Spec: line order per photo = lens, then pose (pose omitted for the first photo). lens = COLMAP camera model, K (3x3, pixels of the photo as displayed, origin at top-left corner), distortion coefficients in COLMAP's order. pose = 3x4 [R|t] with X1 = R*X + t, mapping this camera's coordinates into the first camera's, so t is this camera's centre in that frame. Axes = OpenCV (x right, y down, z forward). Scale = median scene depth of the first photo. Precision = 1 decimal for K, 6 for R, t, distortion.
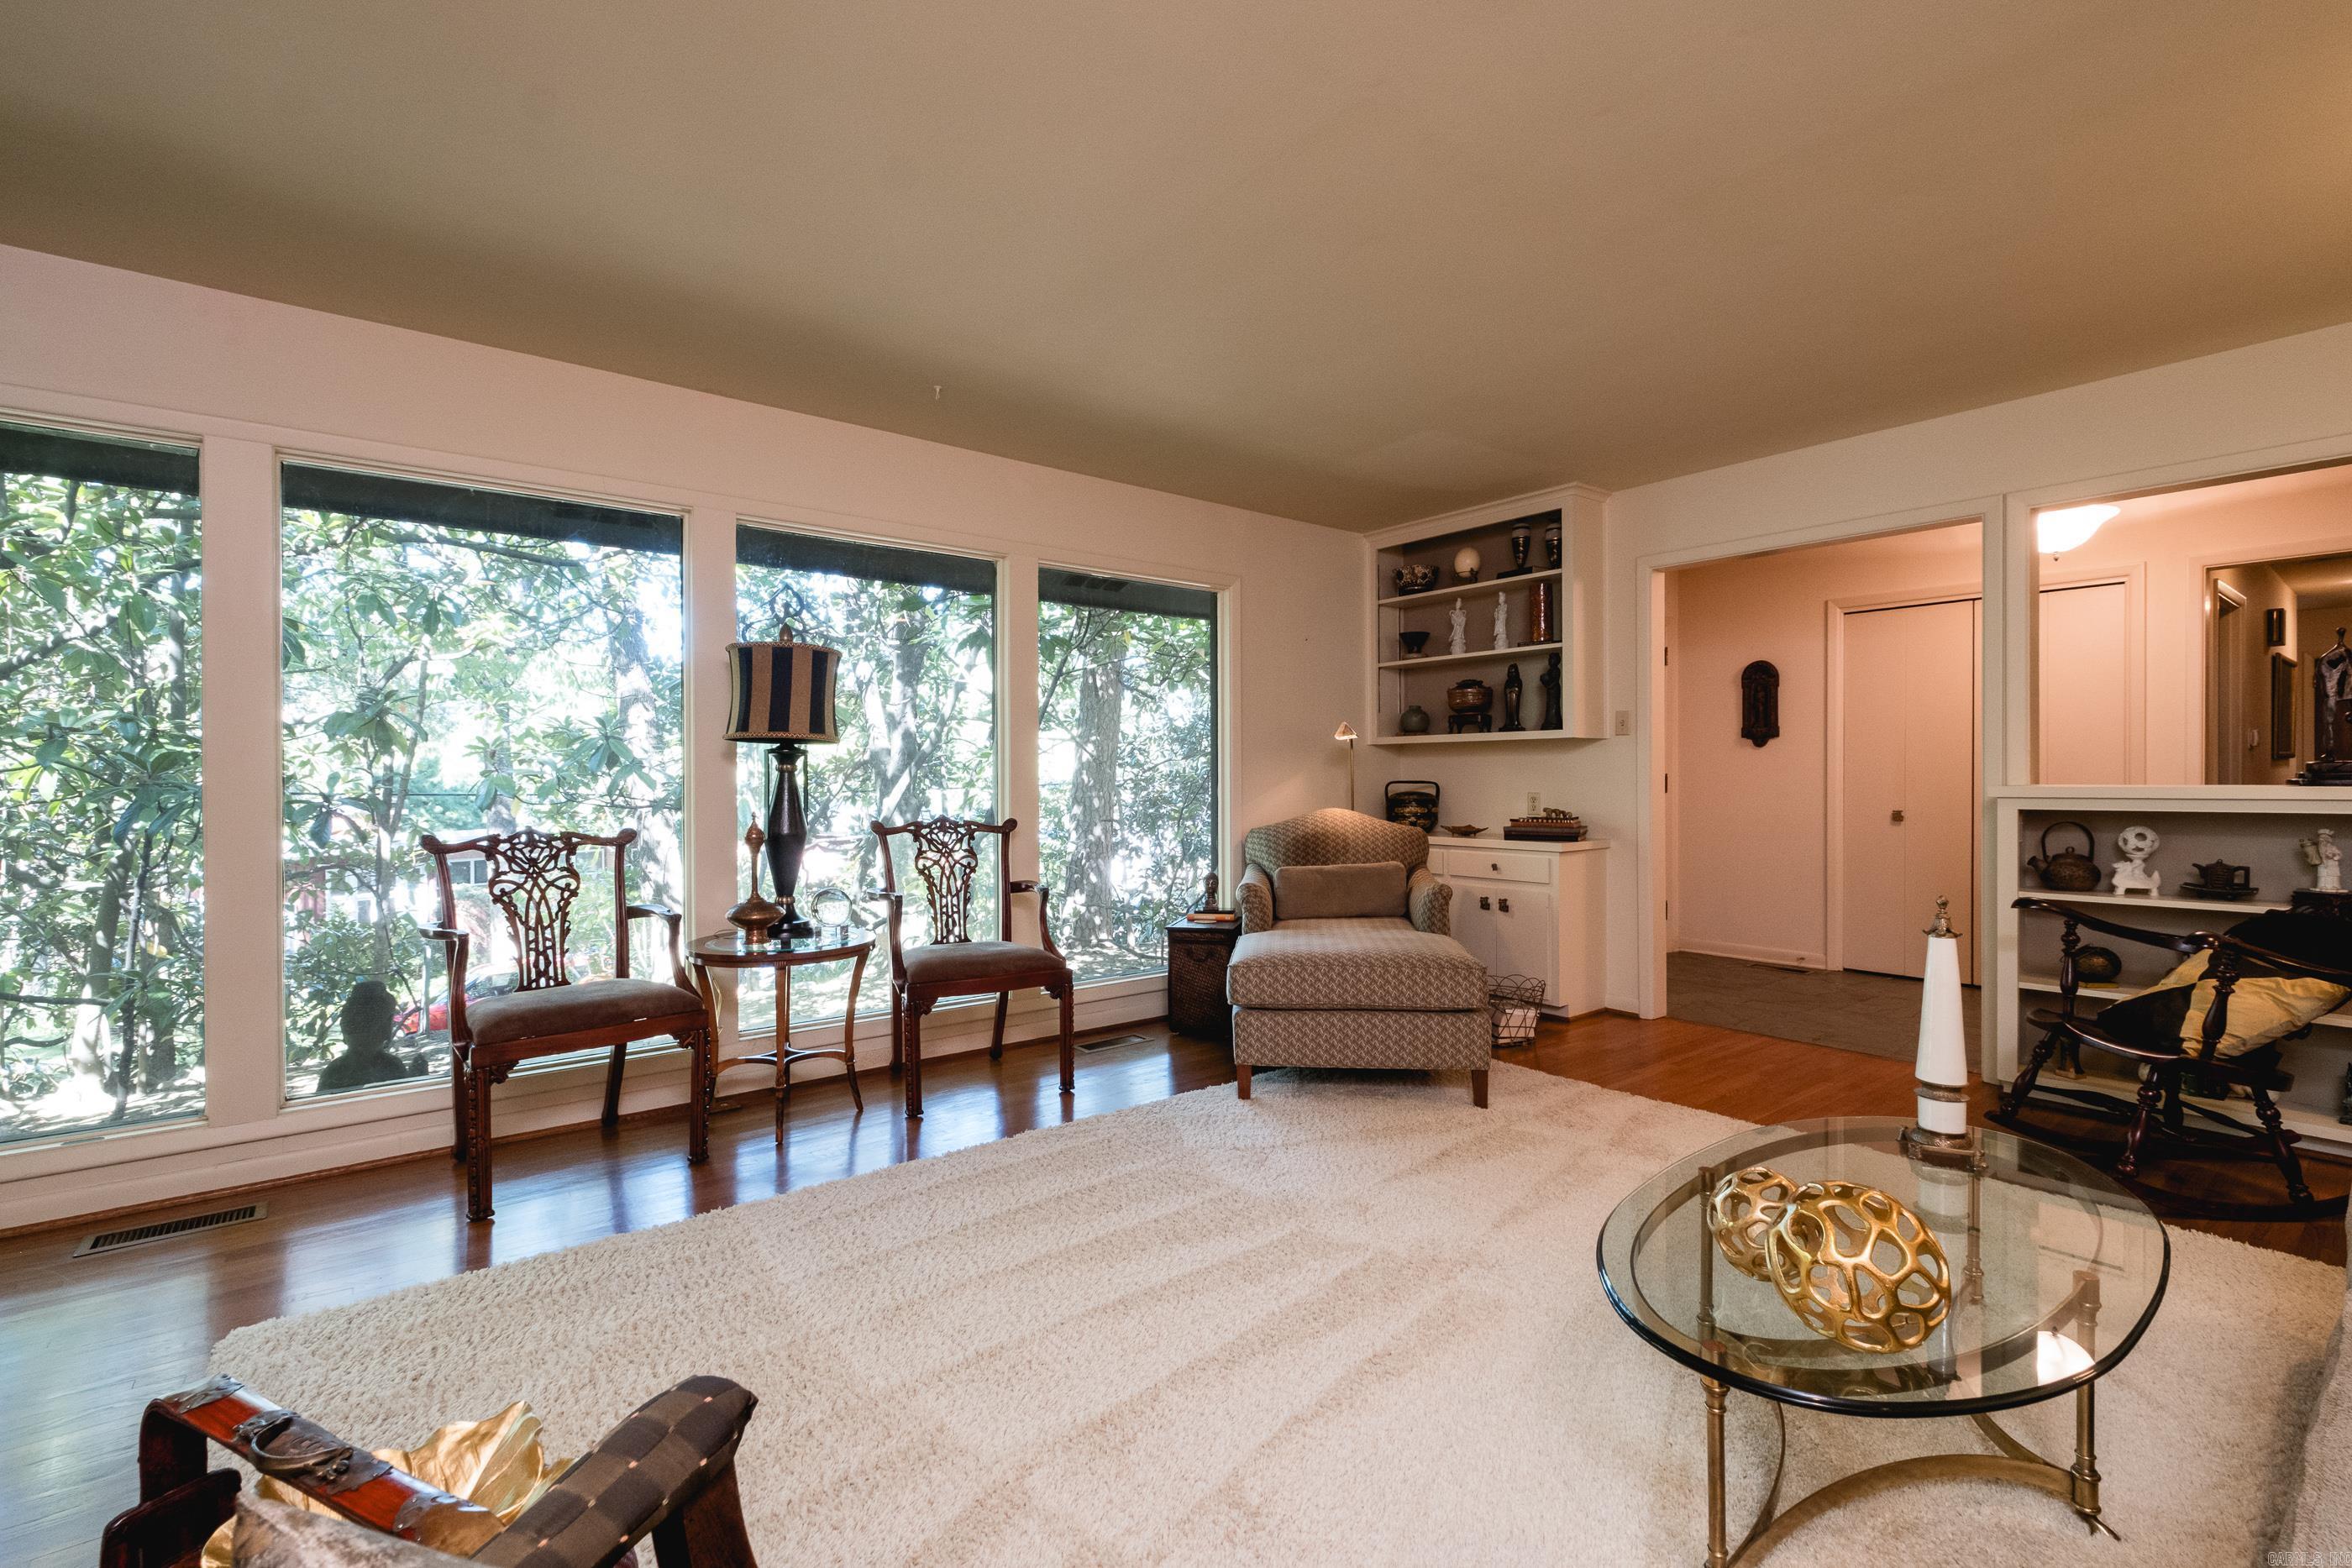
lens RADIAL K [[1021.4, 0, 1219.2], [0, 1021.4, 790.4], [0, 0, 1]] dist [0.007047, -0.005127]
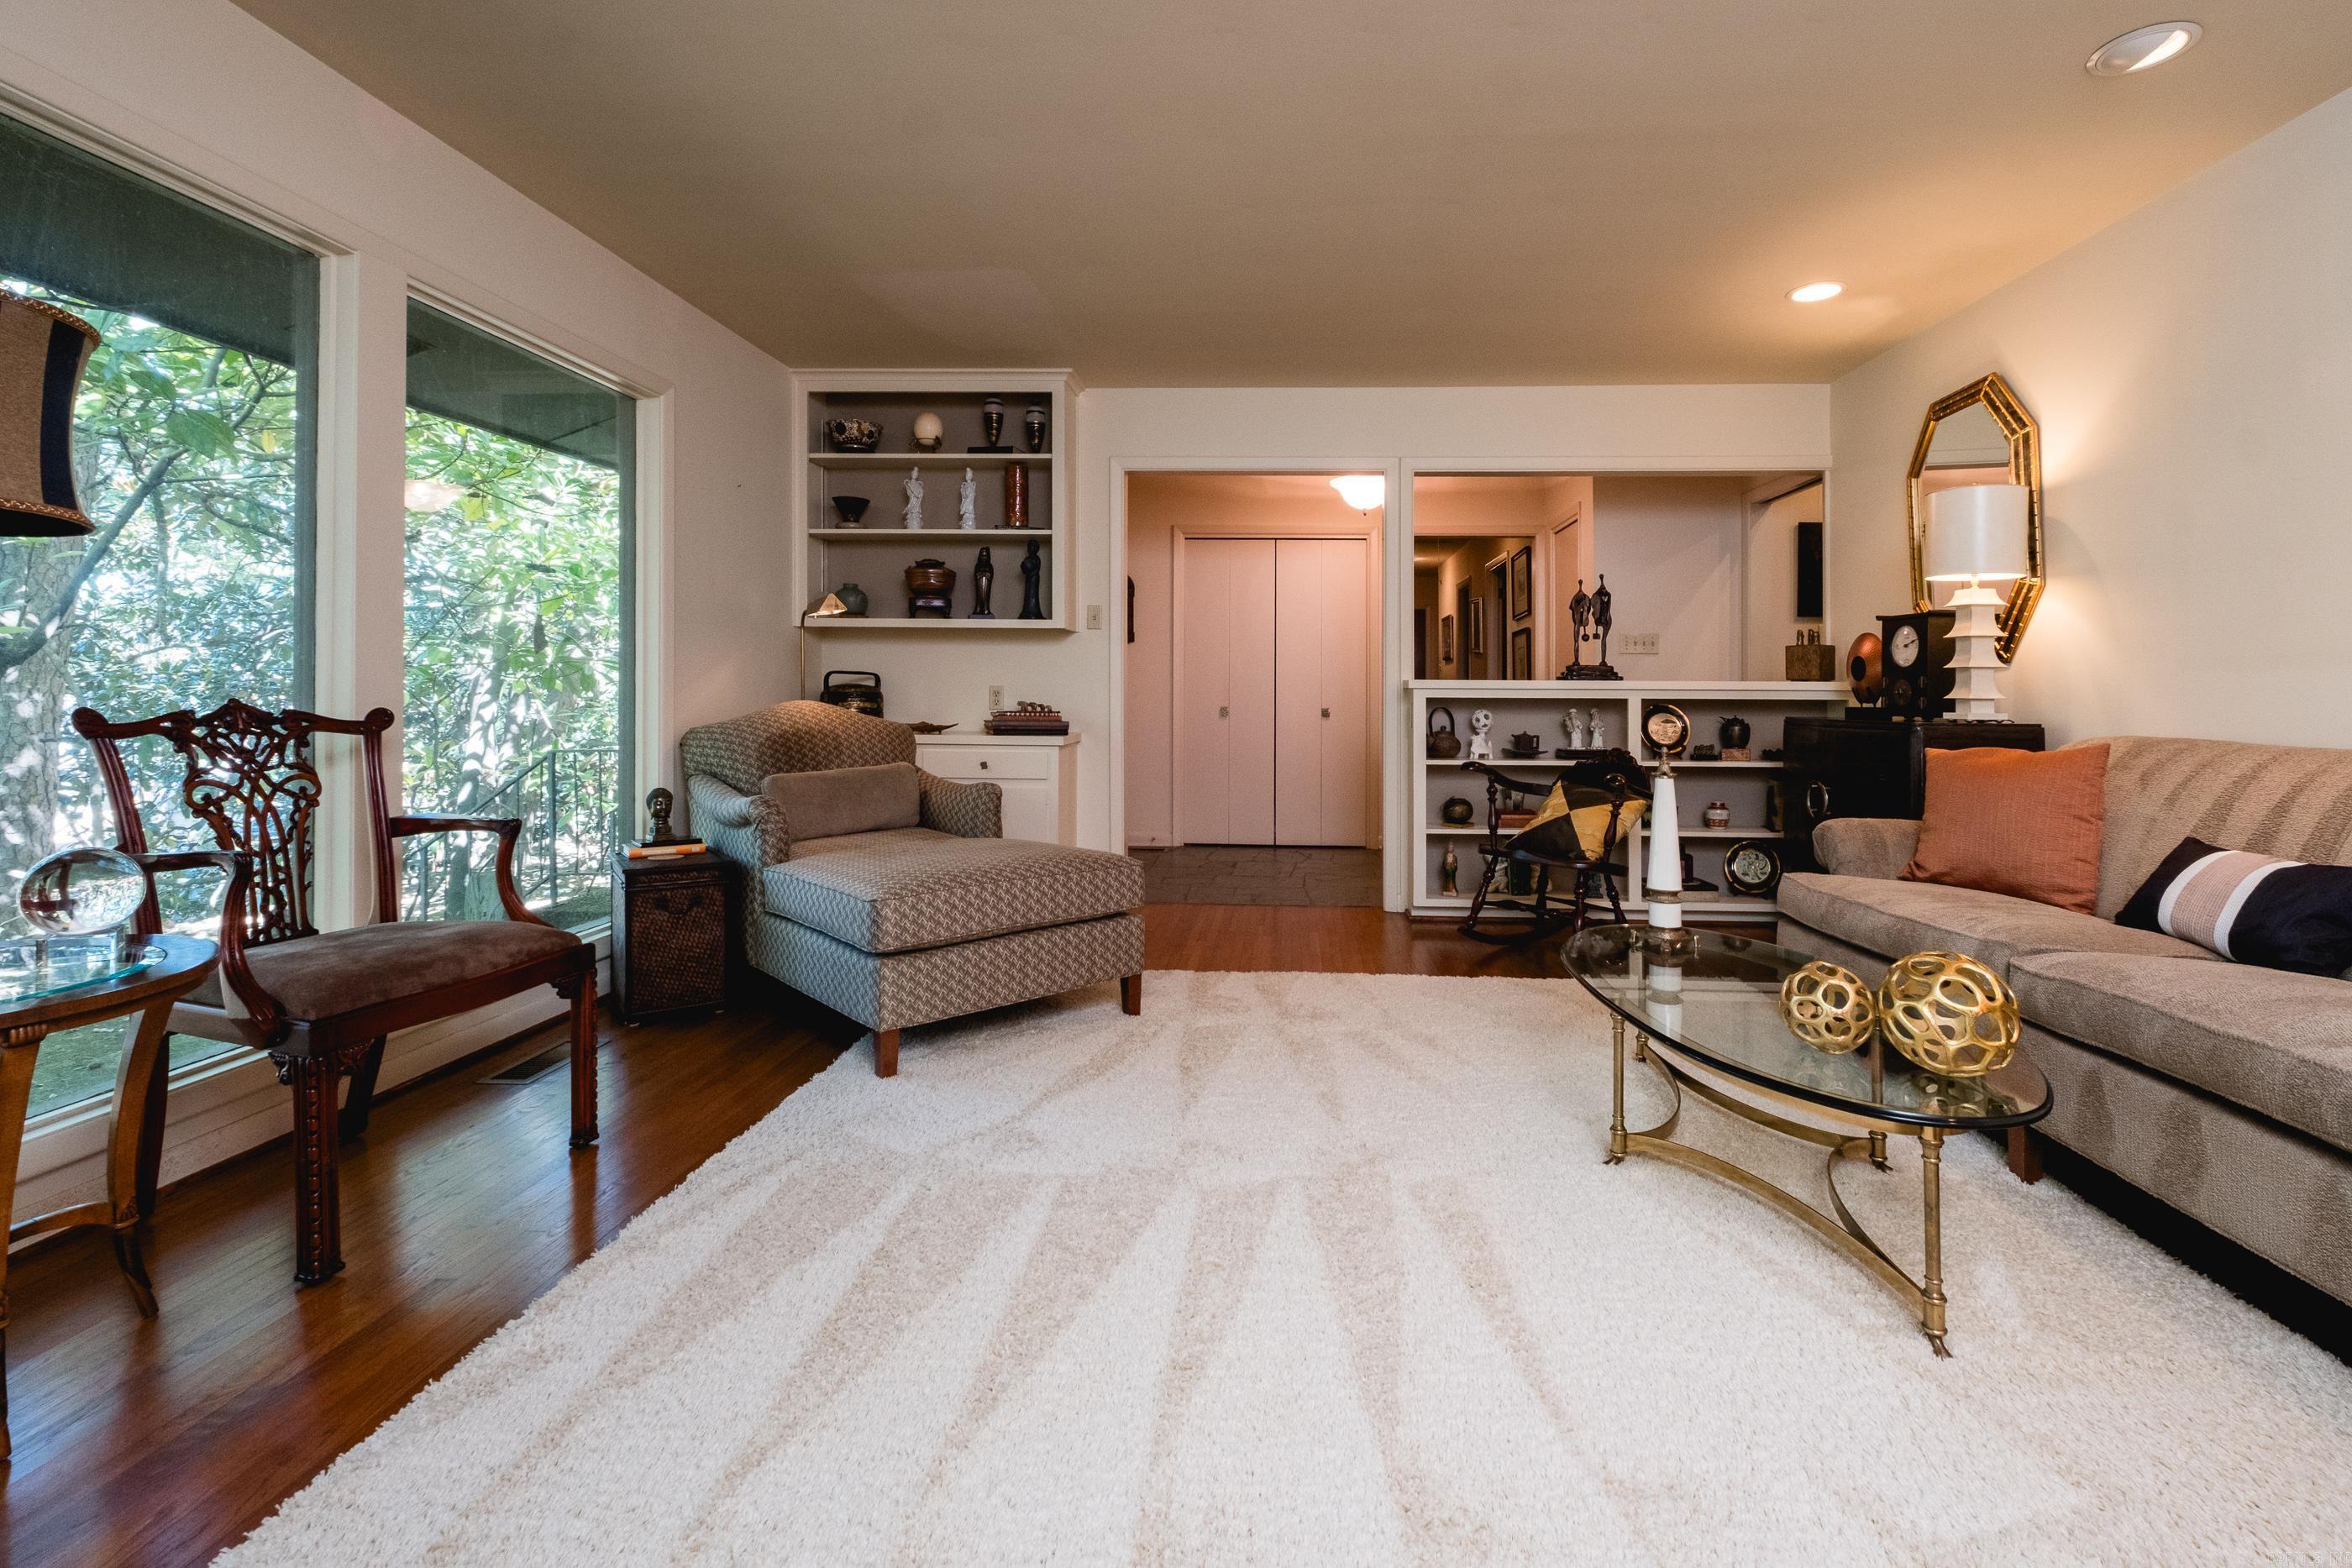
lens RADIAL K [[1021.4, 0, 1228.6], [0, 1021.4, 689.6], [0, 0, 1]] dist [0.007047, -0.005127]
pose [[0.673428, 0.011927, 0.739157, -0.261030], [-0.001939, 0.999895, -0.014368, 0.020281], [-0.739250, 0.008242, 0.673380, 0.218279]]
